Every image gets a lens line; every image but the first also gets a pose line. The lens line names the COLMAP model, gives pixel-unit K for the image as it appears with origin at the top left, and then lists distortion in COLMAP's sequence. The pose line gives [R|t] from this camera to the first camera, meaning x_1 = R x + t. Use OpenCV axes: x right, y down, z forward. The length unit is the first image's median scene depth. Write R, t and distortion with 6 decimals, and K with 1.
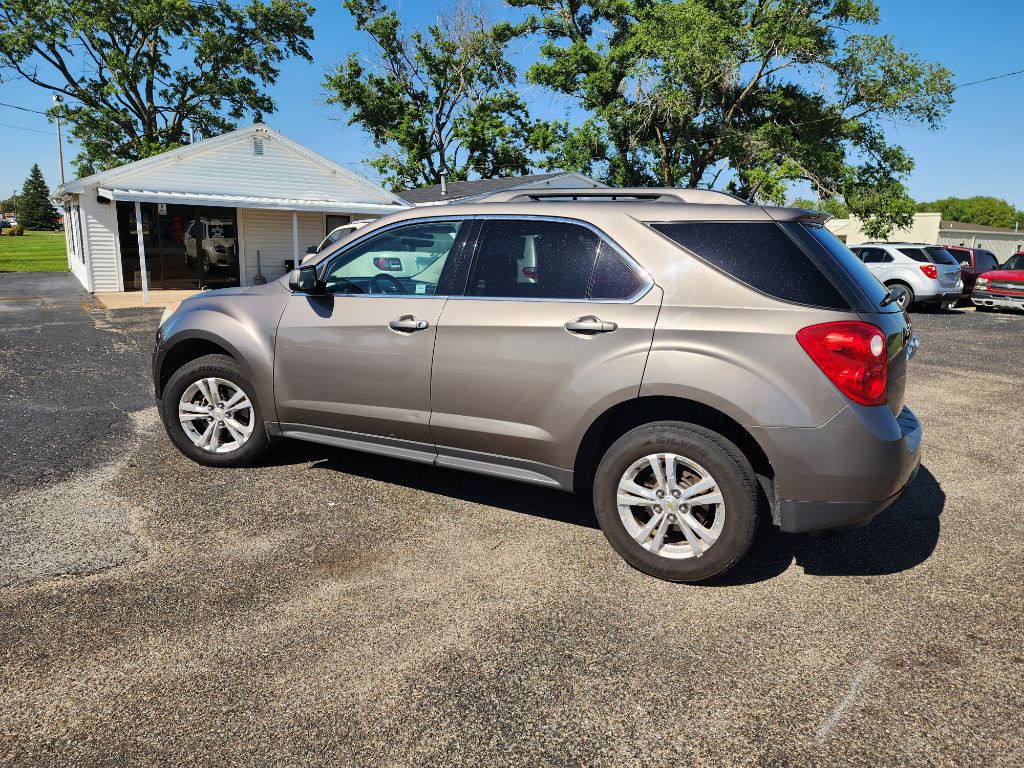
lens RADIAL K [[681.3, 0, 512.8], [0, 681.3, 381.0], [0, 0, 1]] dist [0.074061, -0.060995]
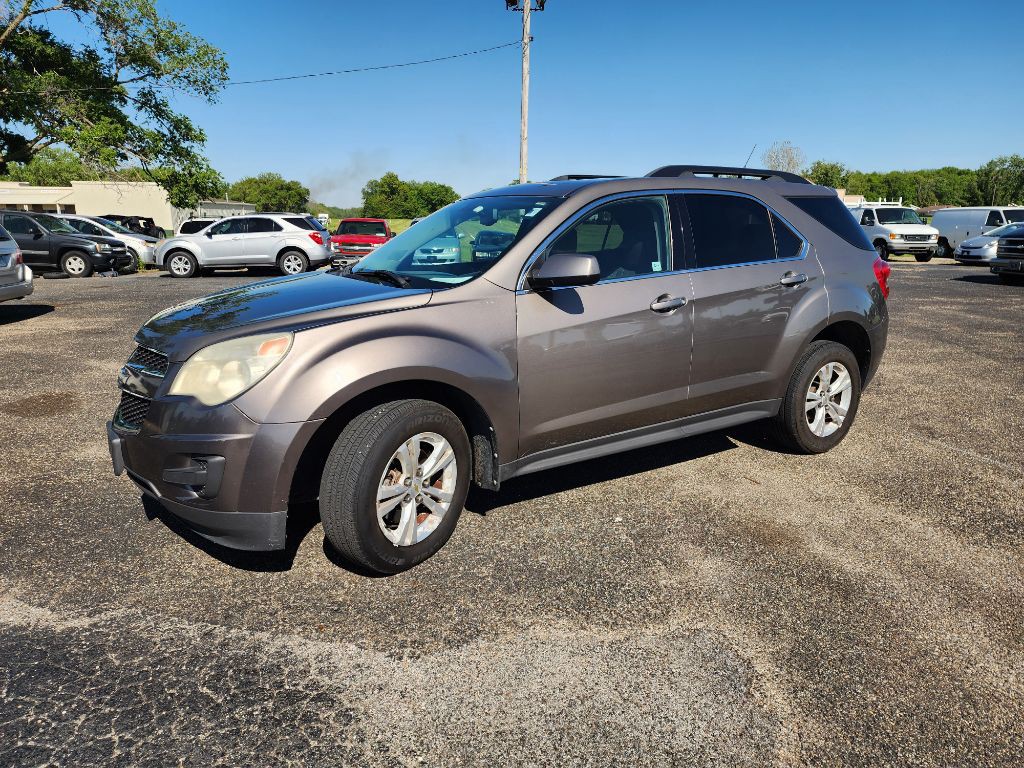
lens RADIAL K [[681.3, 0, 511.9], [0, 681.3, 388.6], [0, 0, 1]] dist [0.074061, -0.060995]
pose [[0.508033, -0.231315, 0.829696, -0.136458], [0.187154, 0.969896, 0.155806, -0.019633], [-0.840759, 0.076126, 0.536031, 0.083154]]
